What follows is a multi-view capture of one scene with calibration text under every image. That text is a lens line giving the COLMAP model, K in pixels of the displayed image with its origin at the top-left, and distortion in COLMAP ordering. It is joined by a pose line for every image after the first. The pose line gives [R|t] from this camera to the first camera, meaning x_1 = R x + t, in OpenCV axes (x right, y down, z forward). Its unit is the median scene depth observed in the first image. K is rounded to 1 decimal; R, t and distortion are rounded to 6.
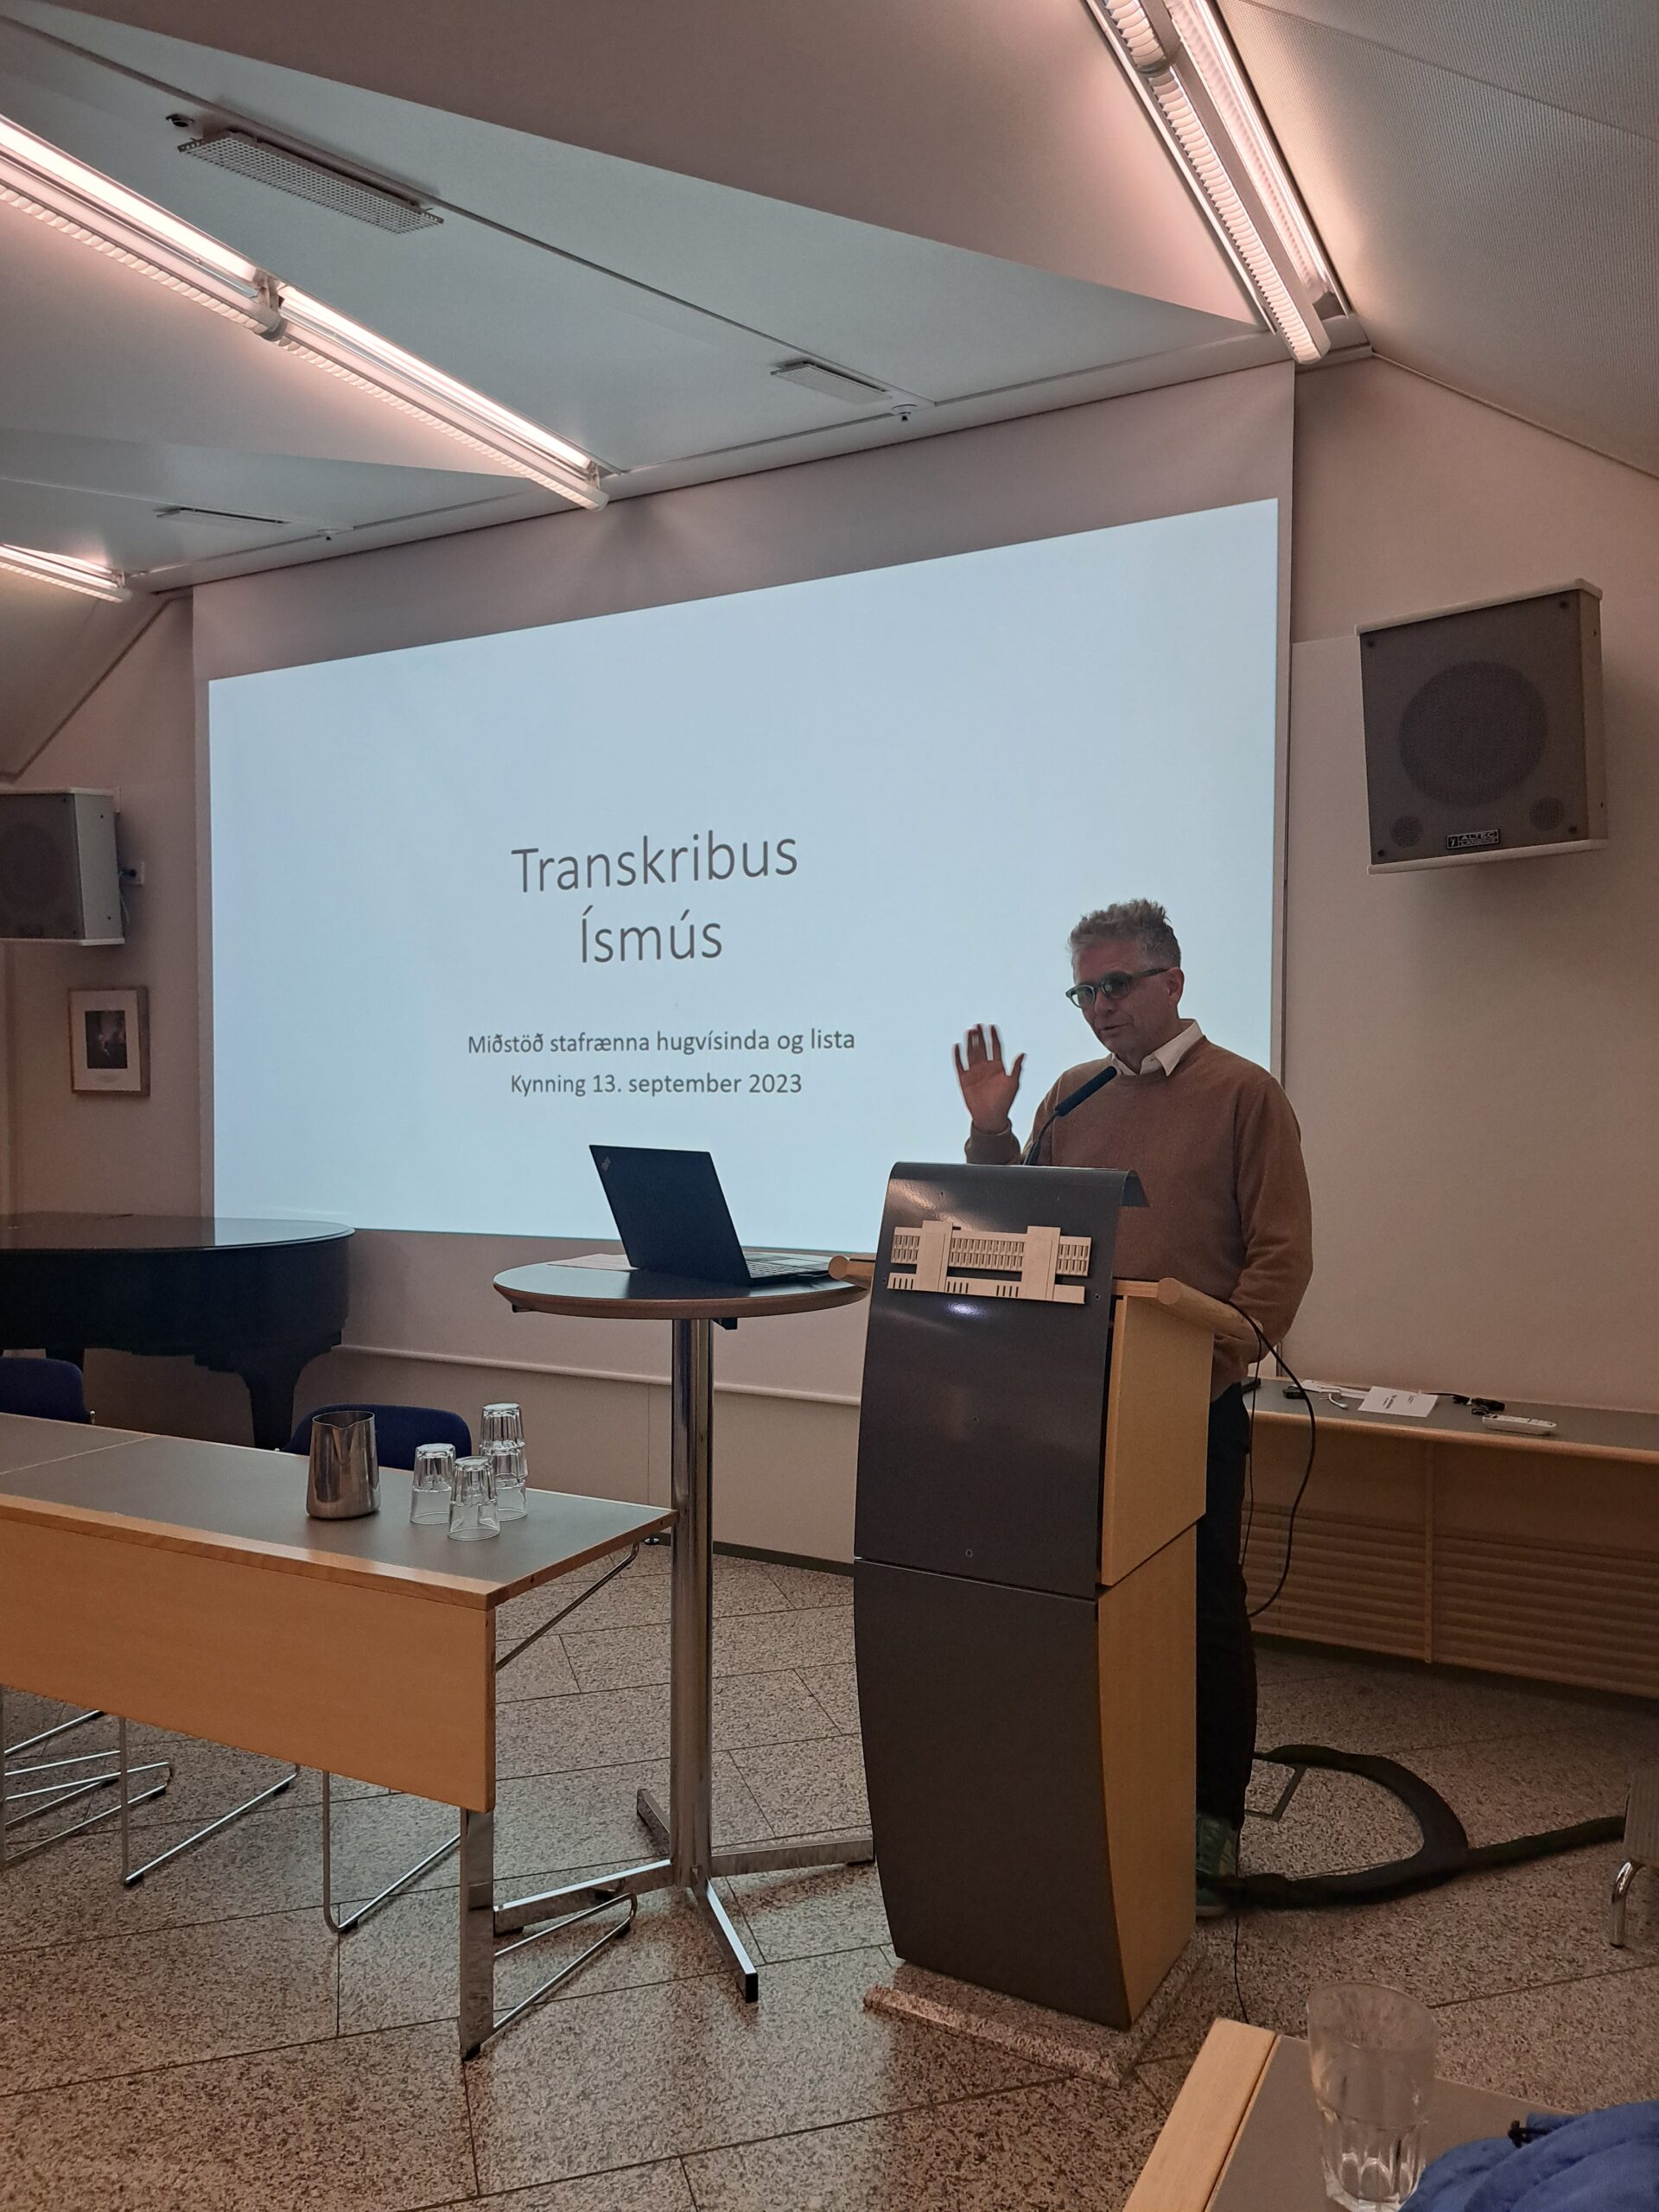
lens RADIAL K [[1537.2, 0, 831.2], [0, 1537.2, 1124.3], [0, 0, 1]] dist [0.038523, -0.037094]
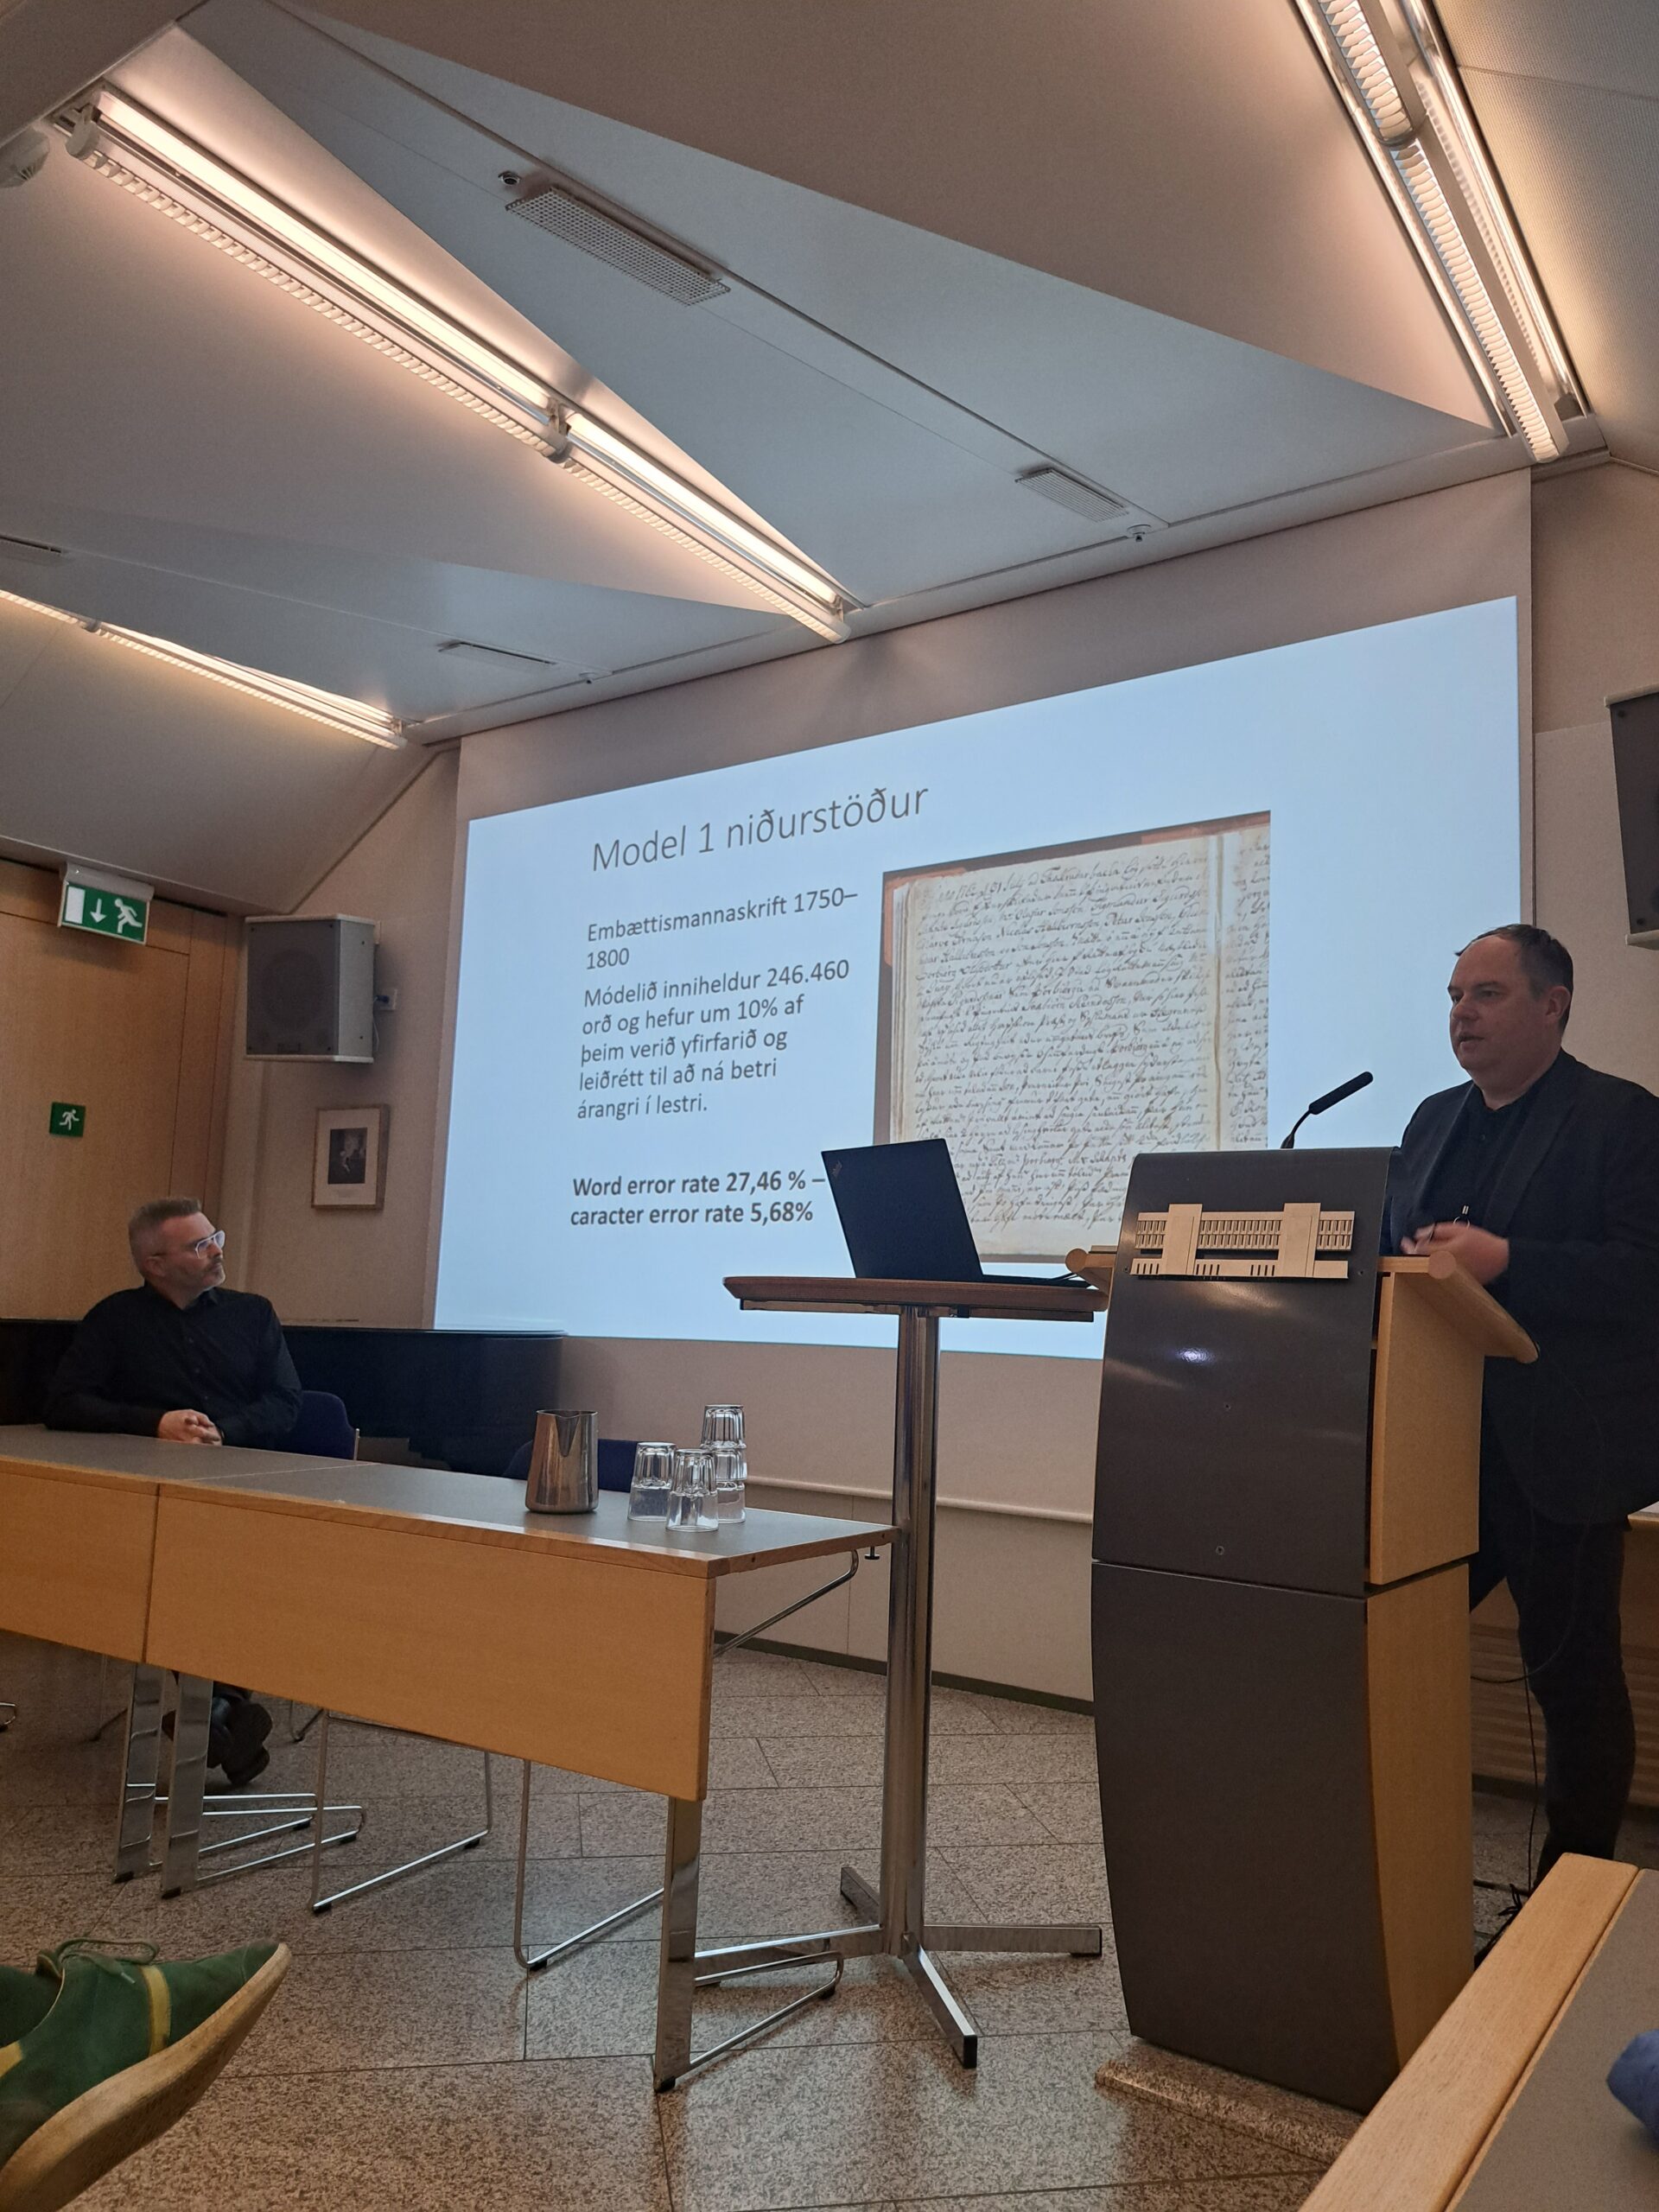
lens RADIAL K [[1537.2, 0, 852.9], [0, 1537.2, 1151.7], [0, 0, 1]] dist [0.038523, -0.037094]
pose [[0.993573, 0.022183, -0.110997, -0.026885], [-0.037962, 0.989120, -0.142128, 0.149491], [0.106636, 0.145429, 0.983605, 0.022203]]
